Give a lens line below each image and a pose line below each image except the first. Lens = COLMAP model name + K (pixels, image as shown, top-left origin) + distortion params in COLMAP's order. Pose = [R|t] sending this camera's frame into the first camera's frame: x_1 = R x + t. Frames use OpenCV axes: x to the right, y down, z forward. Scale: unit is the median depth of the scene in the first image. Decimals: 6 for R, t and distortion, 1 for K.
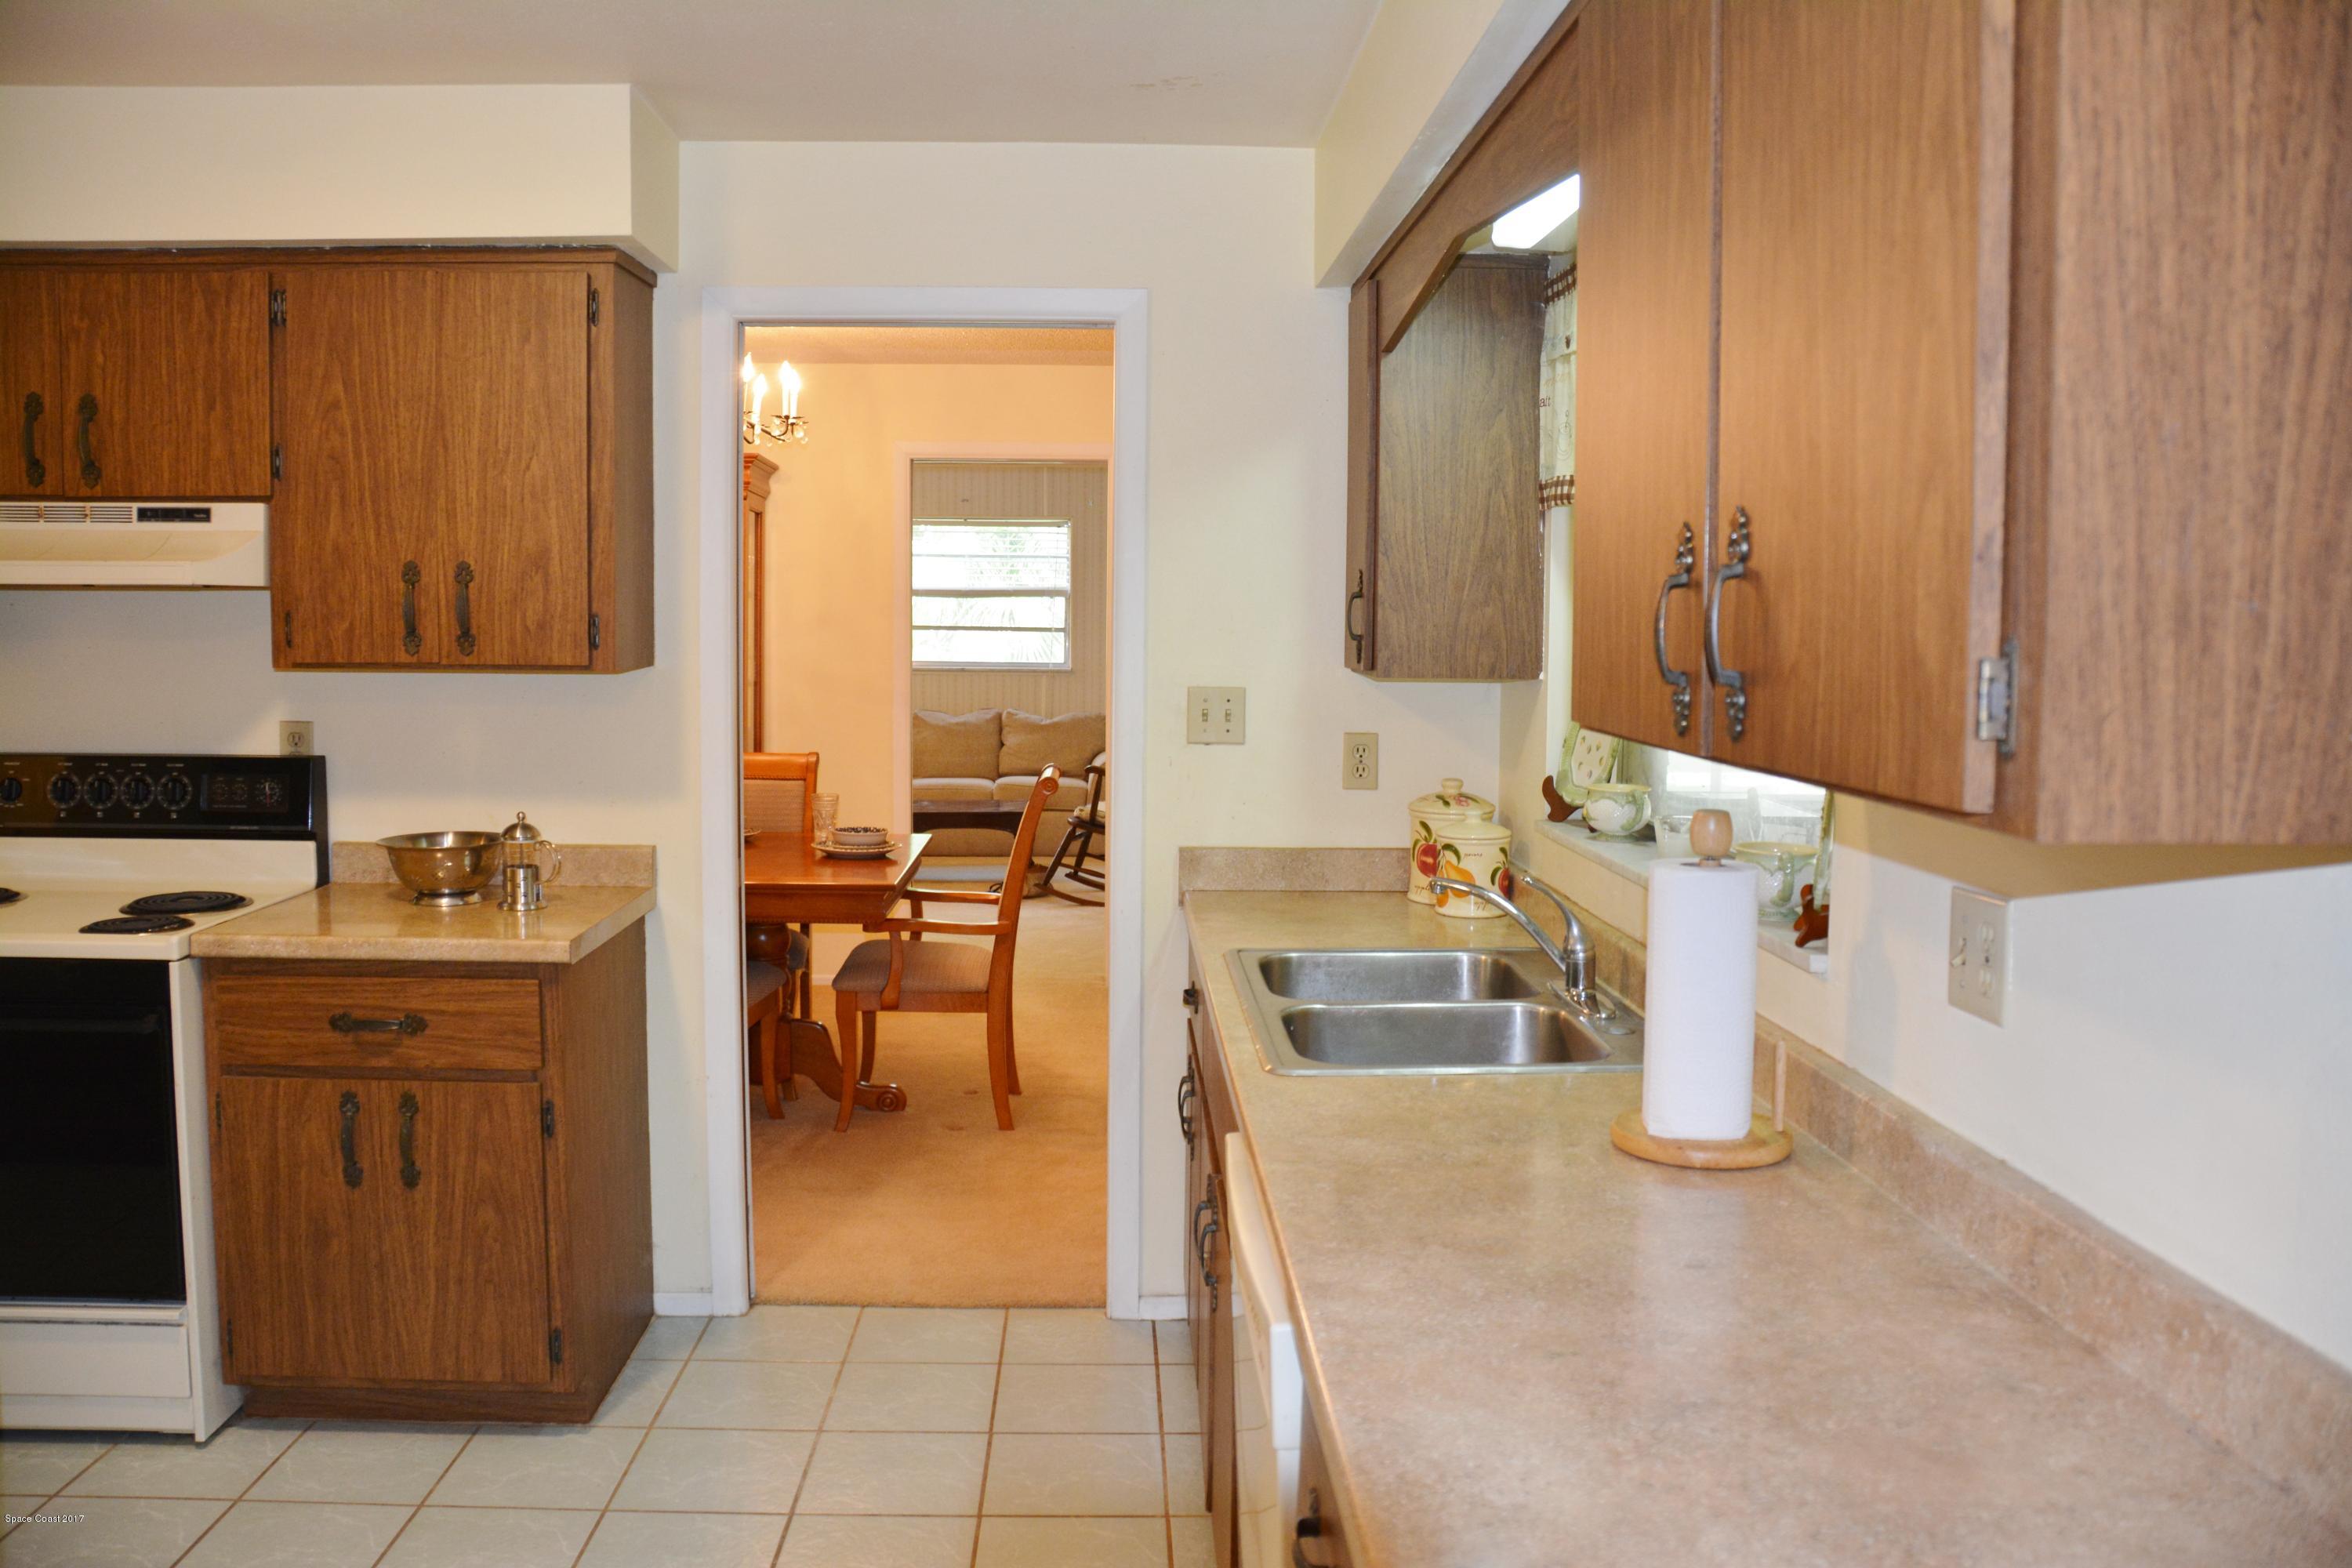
lens RADIAL K [[1819.4, 0, 1161.4], [0, 1819.4, 772.9], [0, 0, 1]] dist [-0.165571, 0.115630]
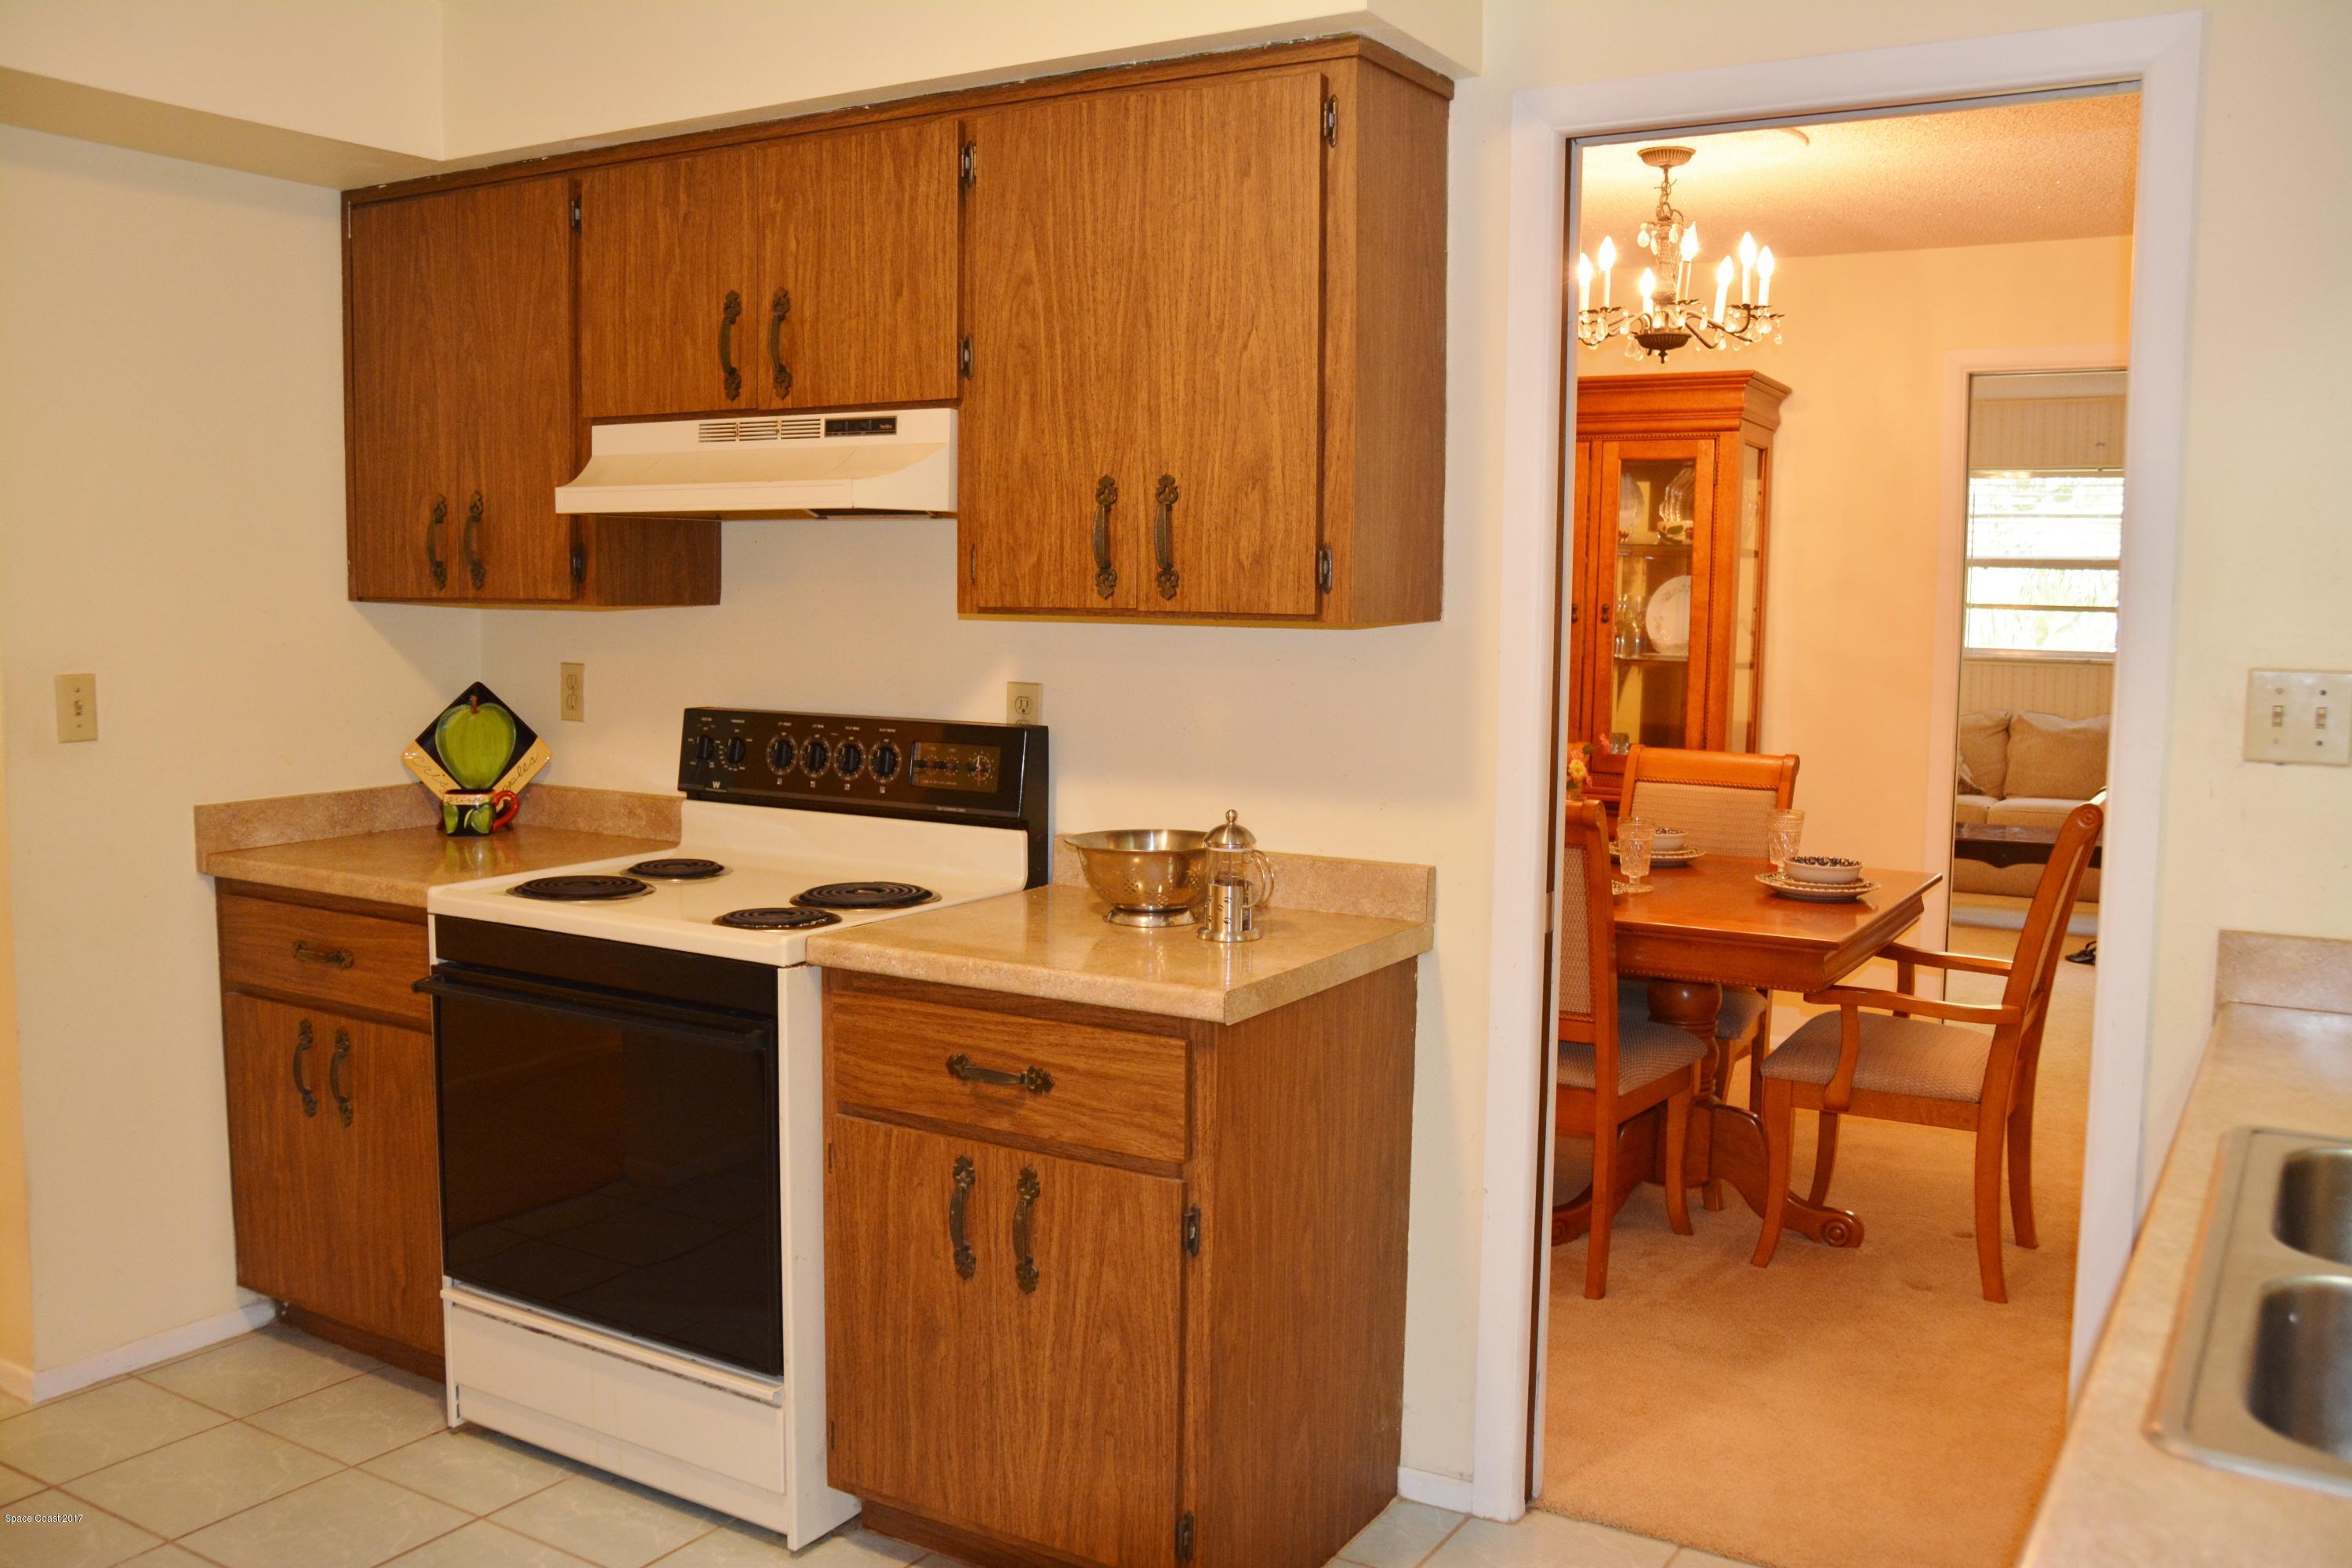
lens RADIAL K [[1993.1, 0, 1164.8], [0, 1993.1, 782.0], [0, 0, 1]] dist [-0.110560, 0.008925]
pose [[0.833565, 0.050897, -0.550072, 0.079784], [-0.048855, 0.998637, 0.018368, -0.003931], [0.550258, 0.011563, 0.834915, 0.294628]]
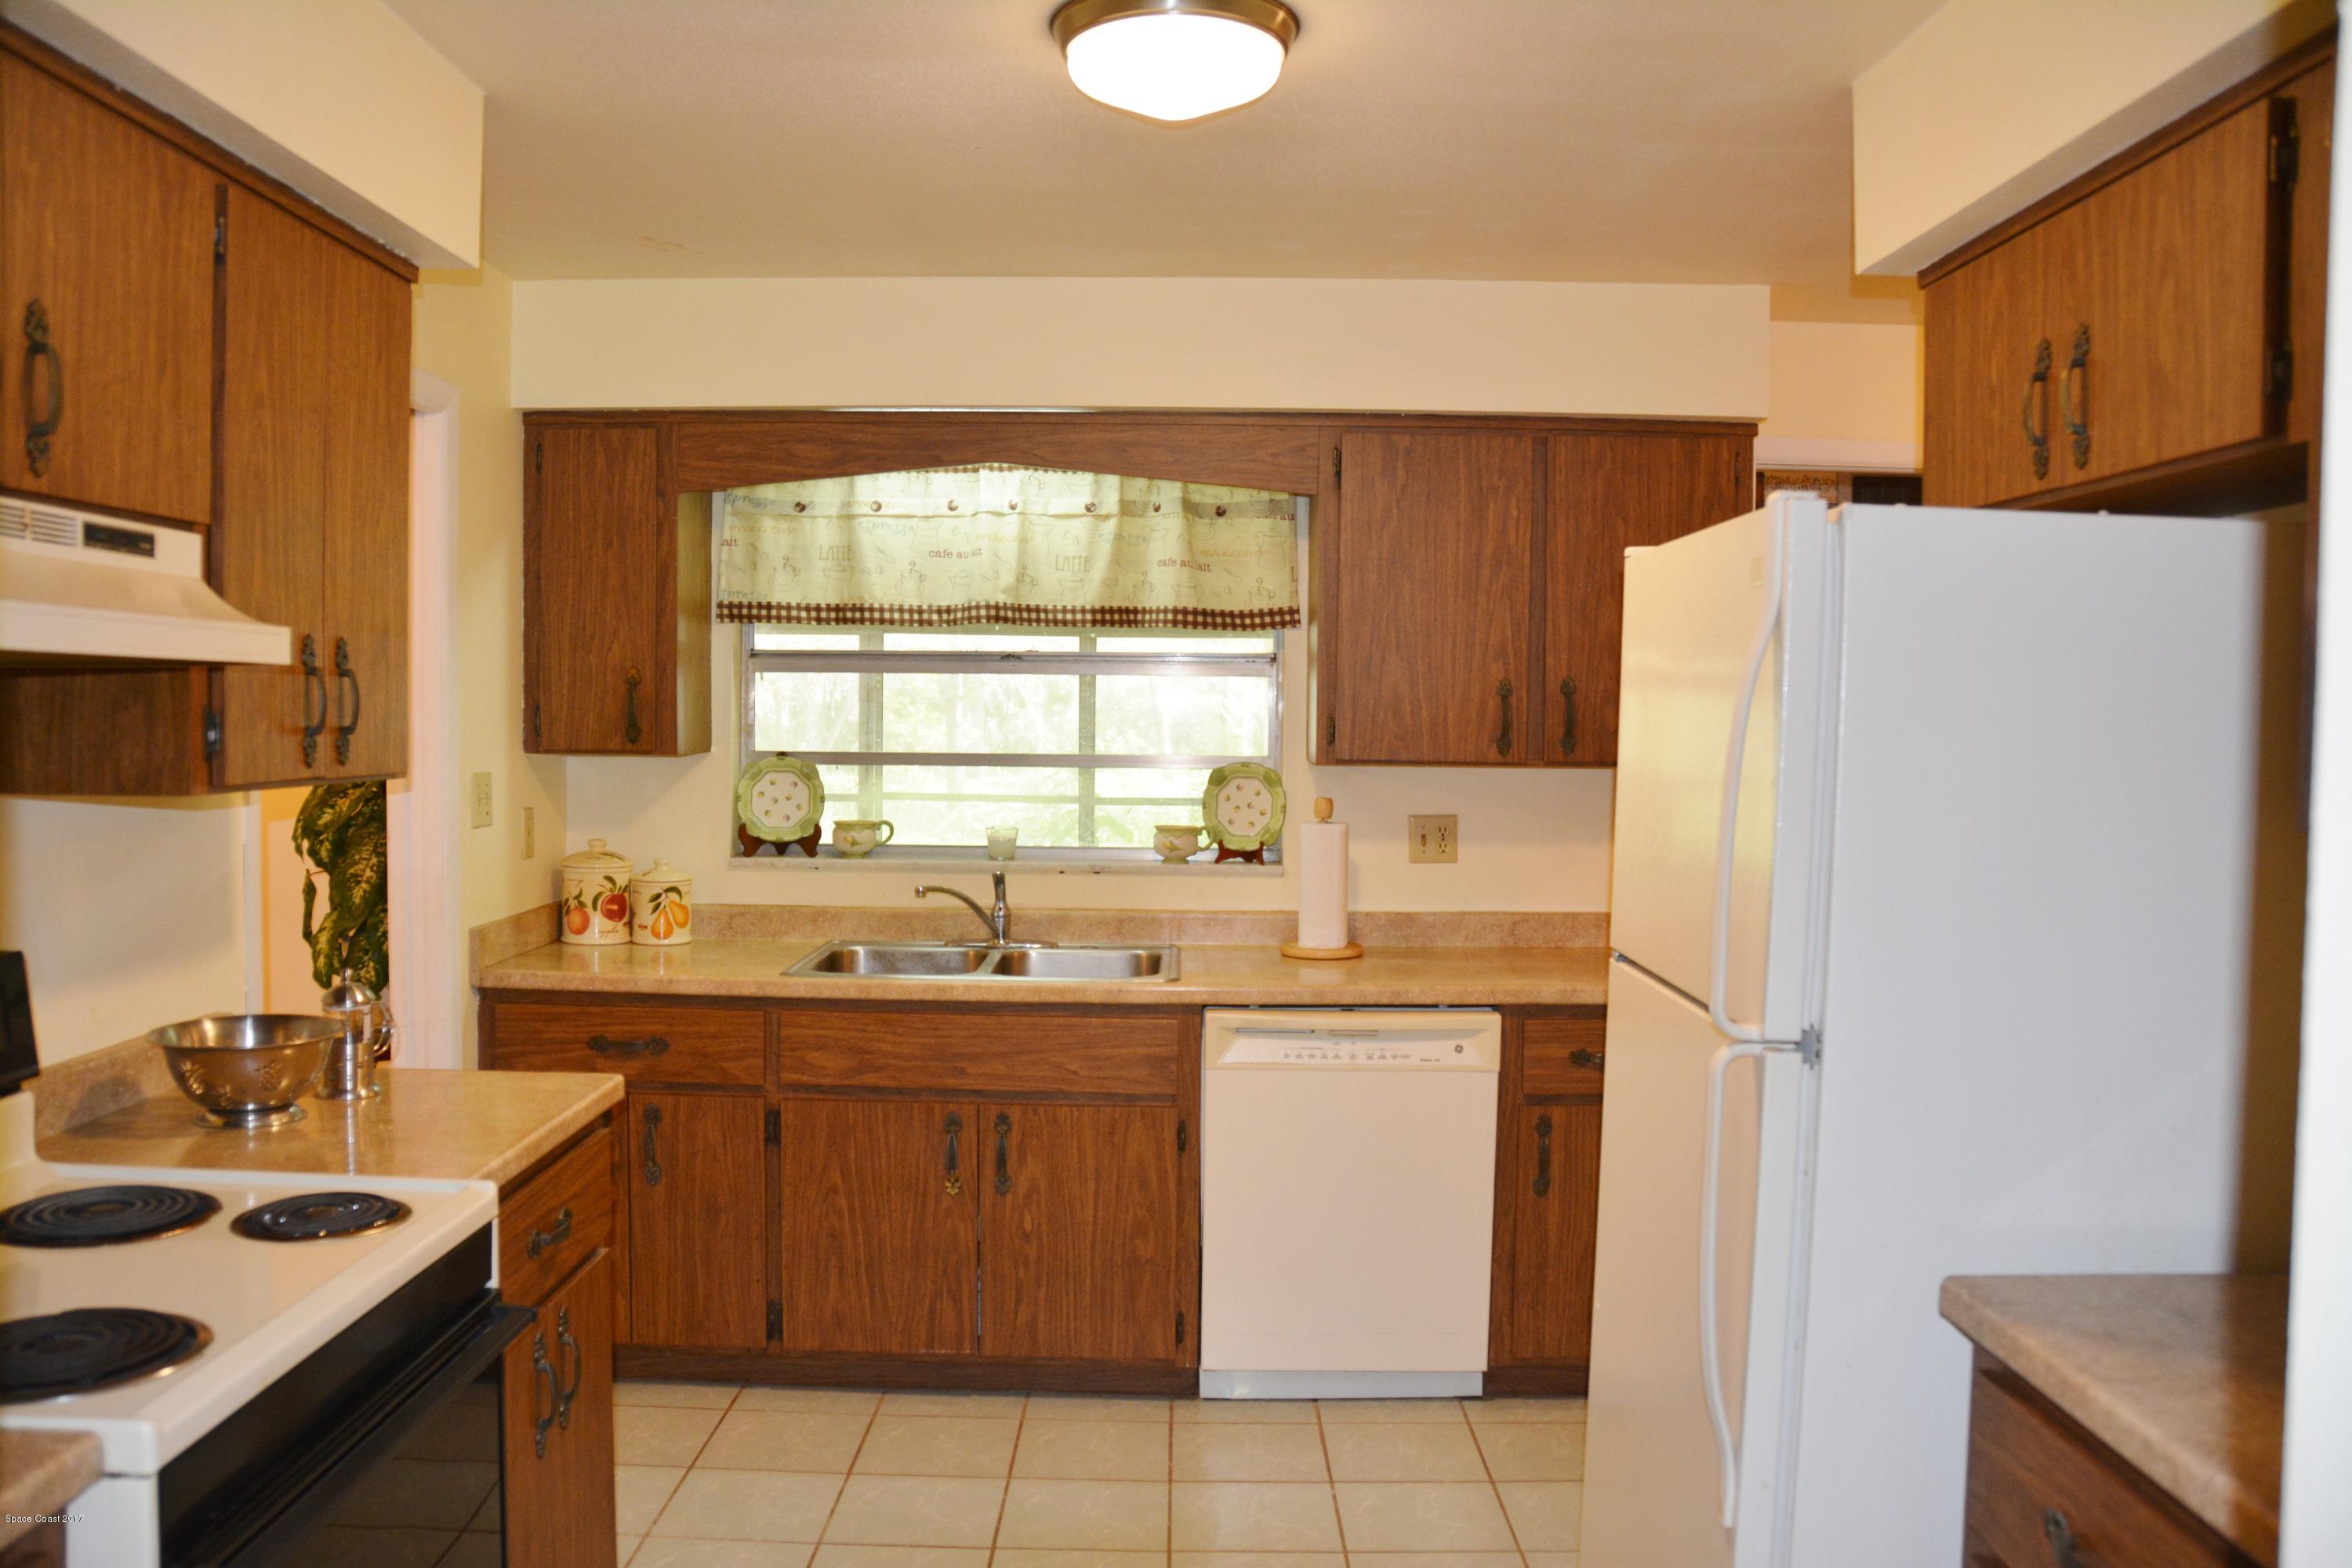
lens RADIAL K [[1893.4, 0, 1165.8], [0, 1893.4, 780.9], [0, 0, 1]] dist [-0.154375, 0.129145]
pose [[0.041948, -0.049120, 0.997912, -1.159492], [0.074958, 0.996131, 0.045881, -0.069912], [-0.996304, 0.072877, 0.045468, 0.629201]]
